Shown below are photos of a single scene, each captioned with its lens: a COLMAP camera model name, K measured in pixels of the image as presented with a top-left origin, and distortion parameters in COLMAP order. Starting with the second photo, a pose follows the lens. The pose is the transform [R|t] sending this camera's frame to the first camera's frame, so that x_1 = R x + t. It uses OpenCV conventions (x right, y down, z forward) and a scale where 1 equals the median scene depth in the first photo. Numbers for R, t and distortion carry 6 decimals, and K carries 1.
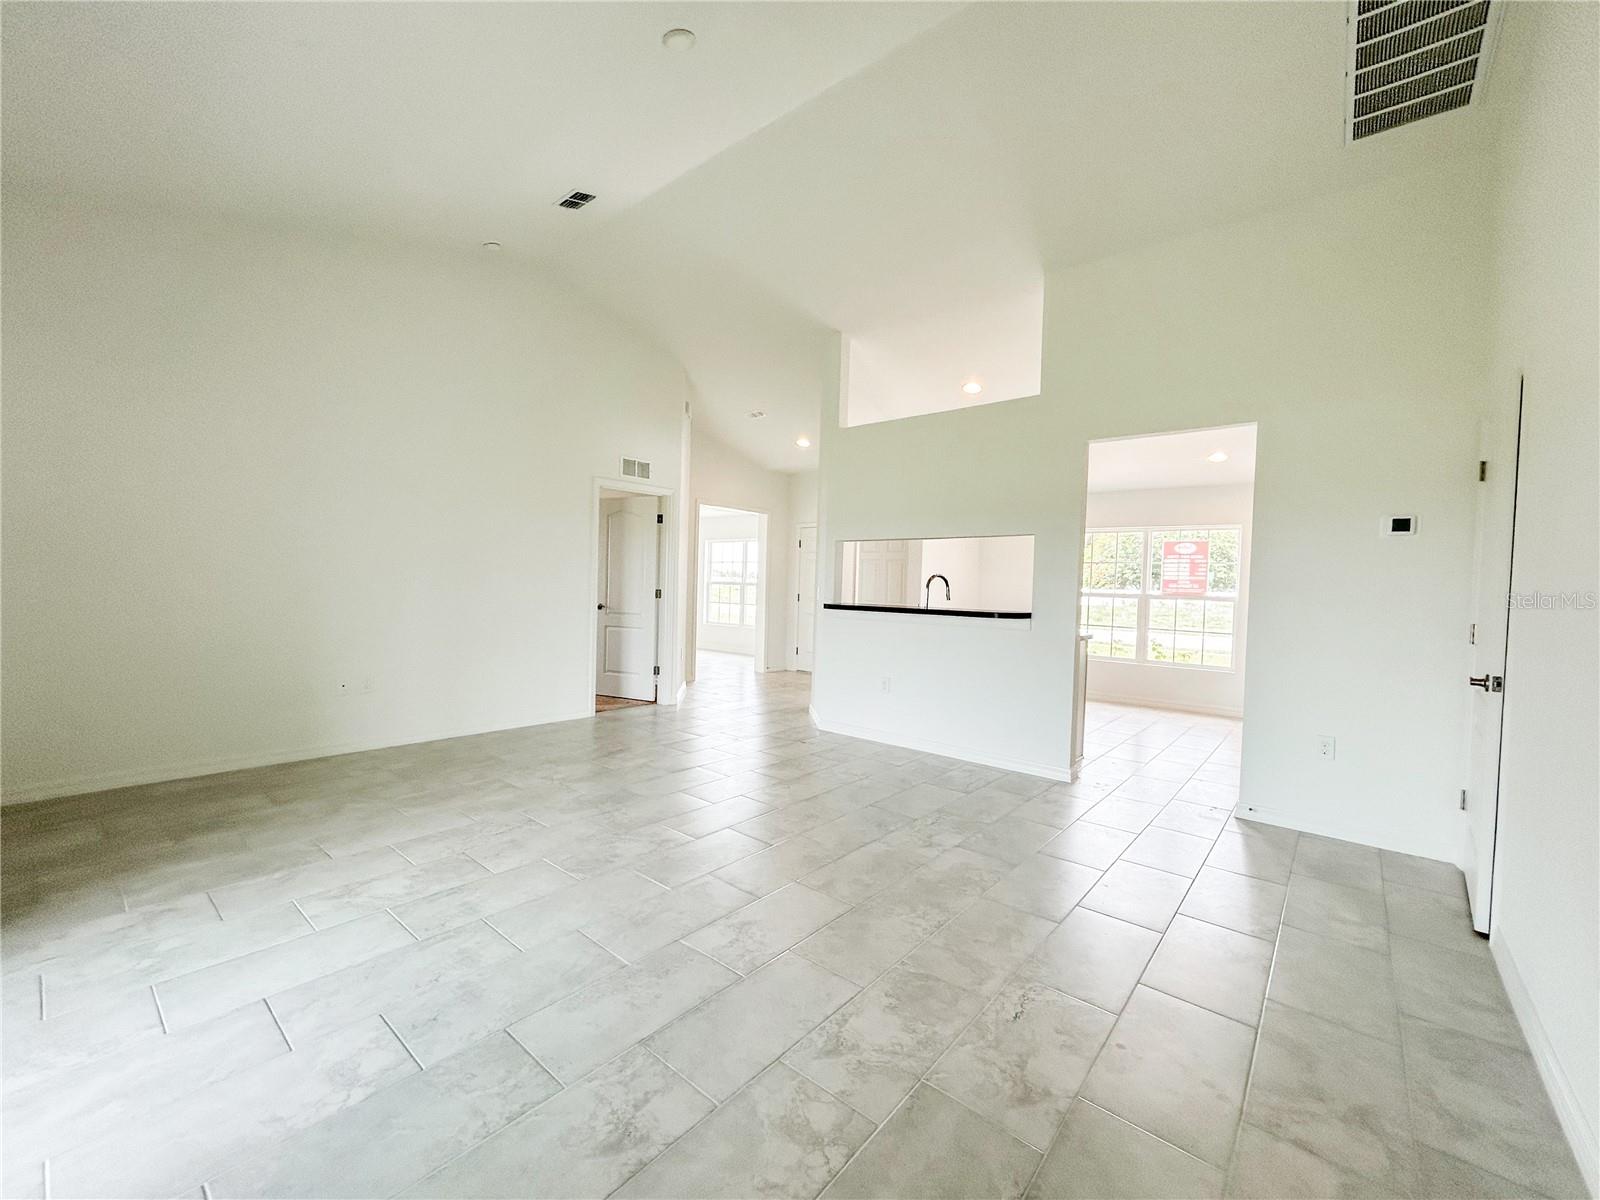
lens RADIAL K [[653.5, 0, 800.0], [0, 653.5, 600.0], [0, 0, 1]] dist [0.000994, 0.000123]
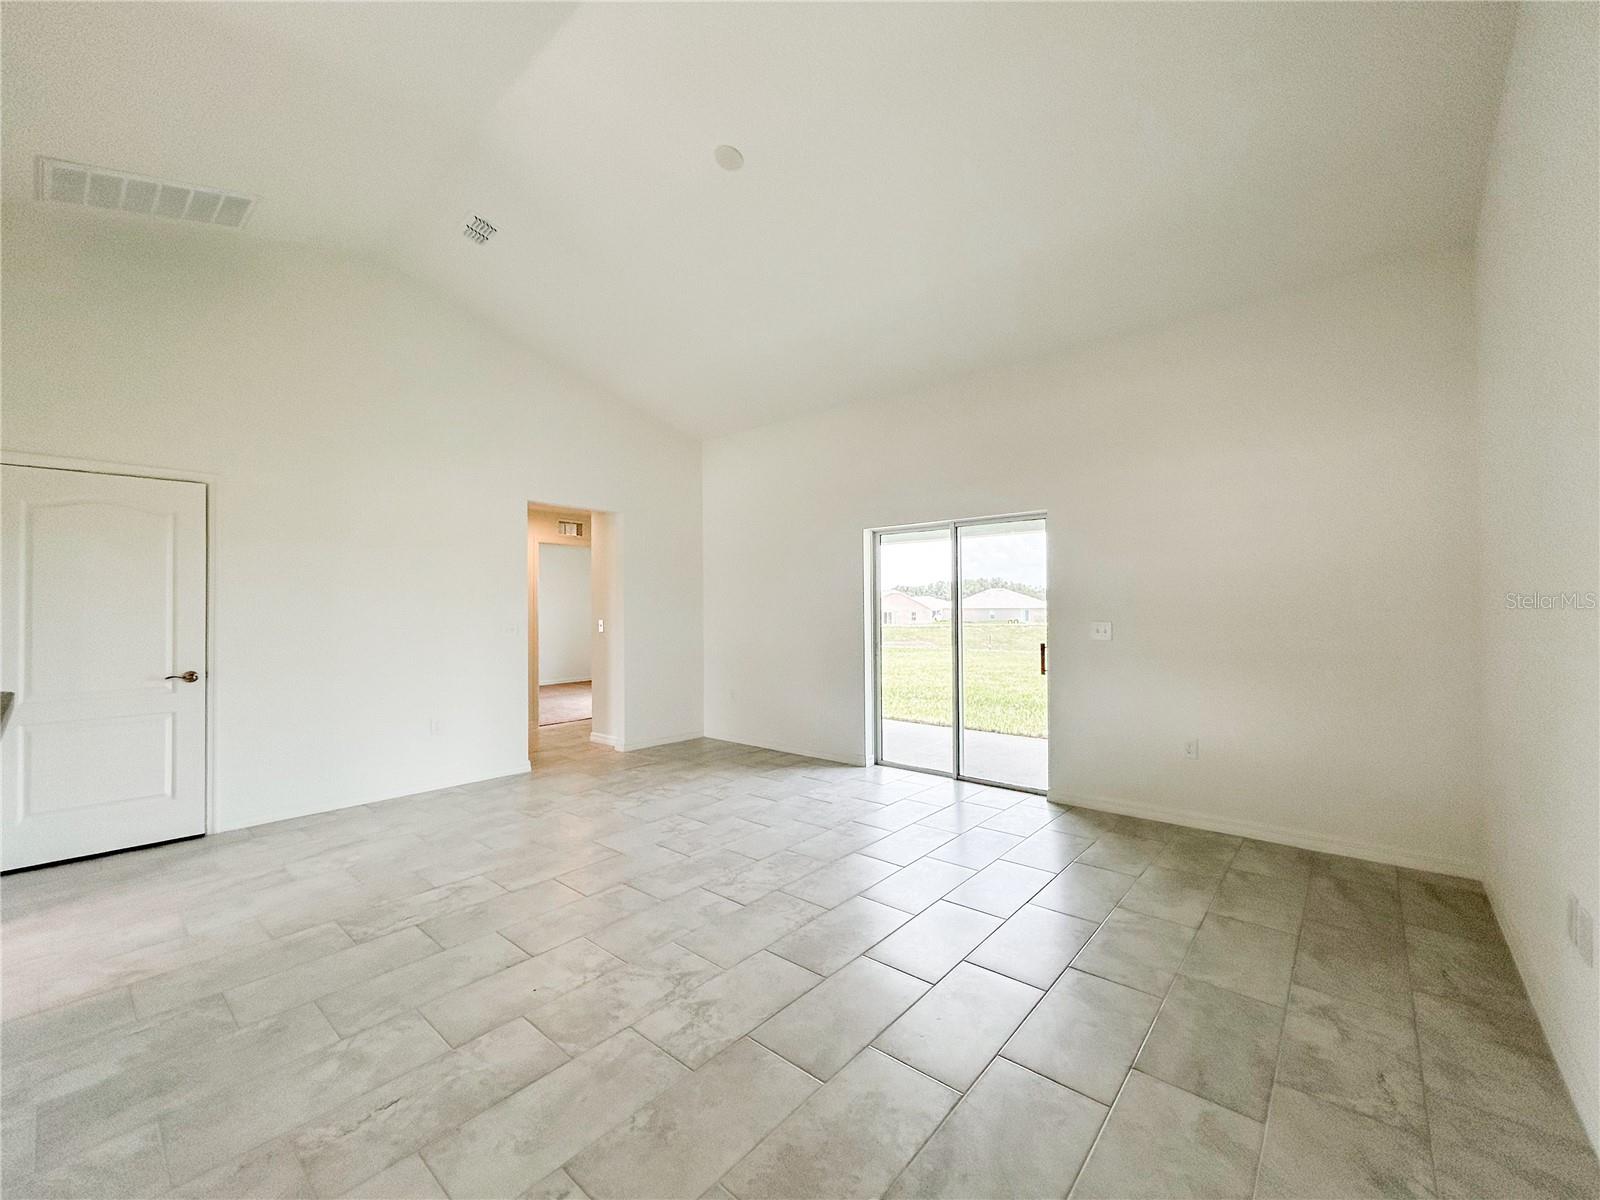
lens RADIAL K [[649.2, 0, 800.0], [0, 649.2, 600.0], [0, 0, 1]] dist [-0.000049, 0.010968]
pose [[-0.999706, -0.021590, 0.011032, -0.304213], [-0.021445, 0.999685, 0.013051, -0.079569], [-0.011311, 0.012810, -0.999854, 1.916456]]
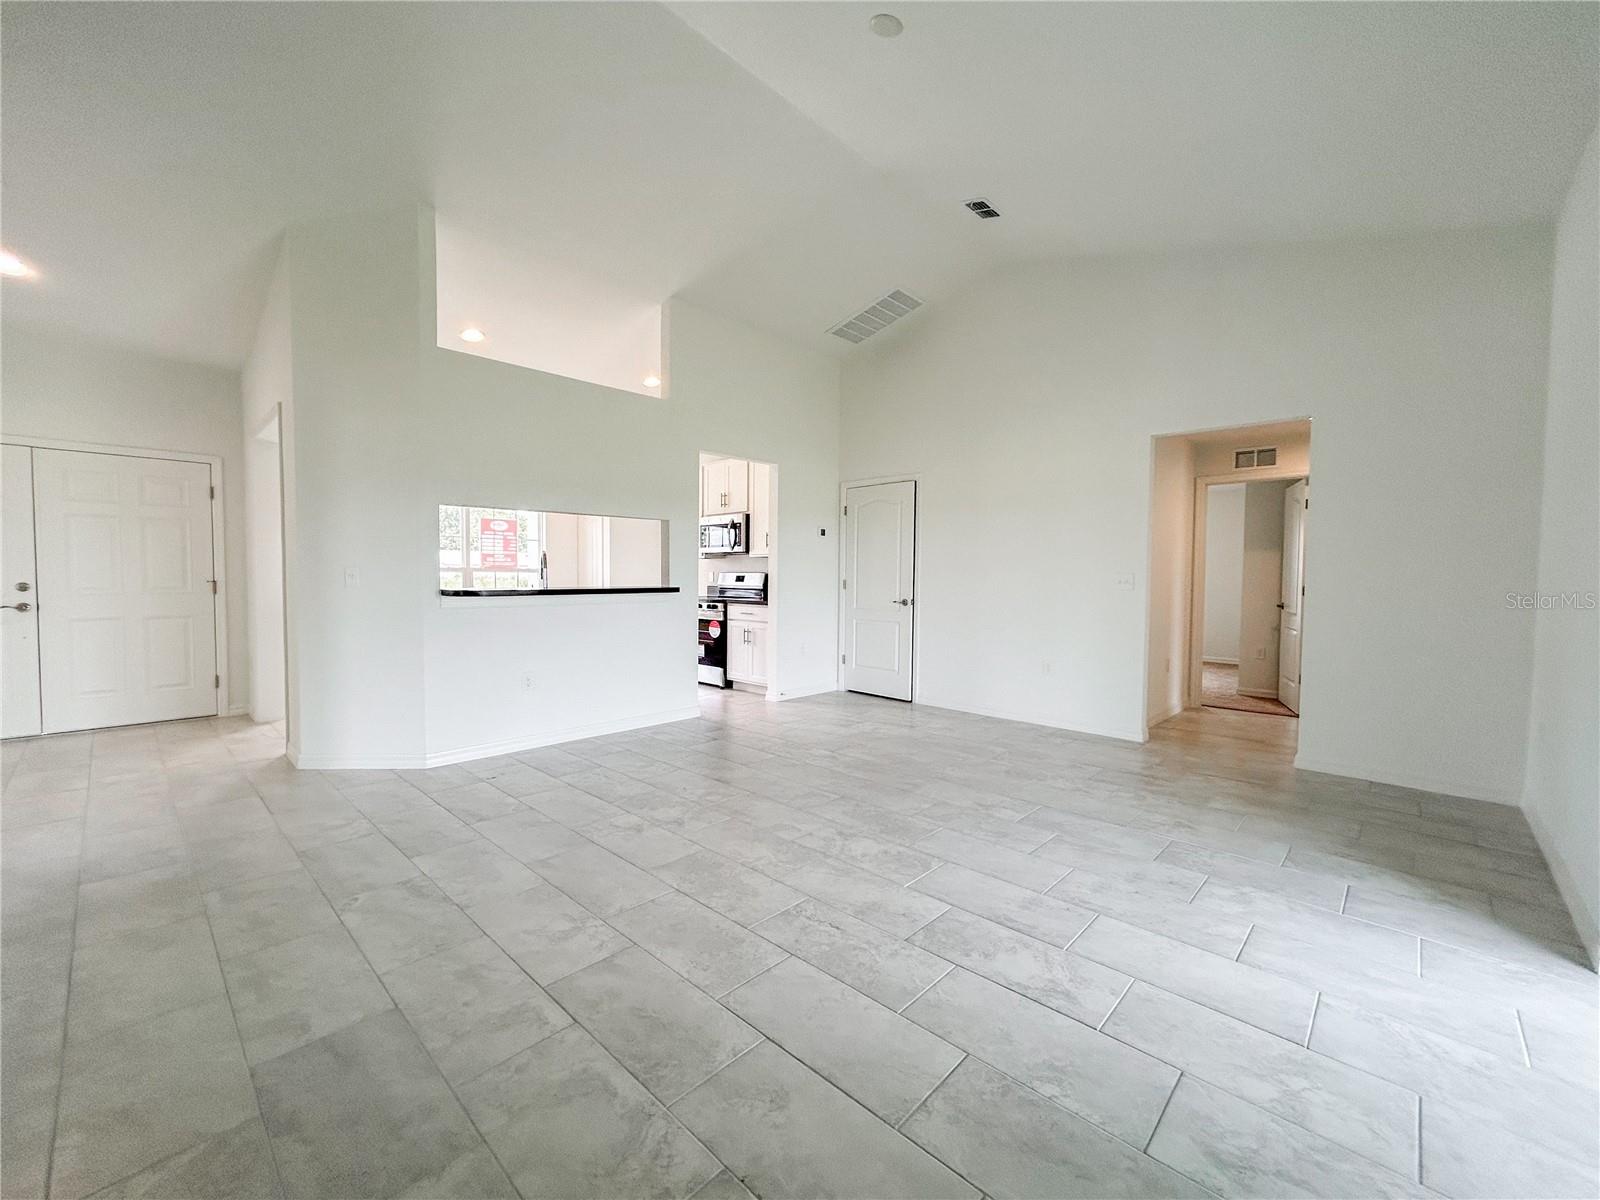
lens RADIAL K [[652.7, 0, 800.0], [0, 652.7, 600.0], [0, 0, 1]] dist [-0.009292, 0.005907]
pose [[0.053323, -0.066762, 0.996343, -1.104996], [0.015593, 0.997697, 0.066018, -0.040678], [-0.998456, 0.012016, 0.054241, 0.967973]]
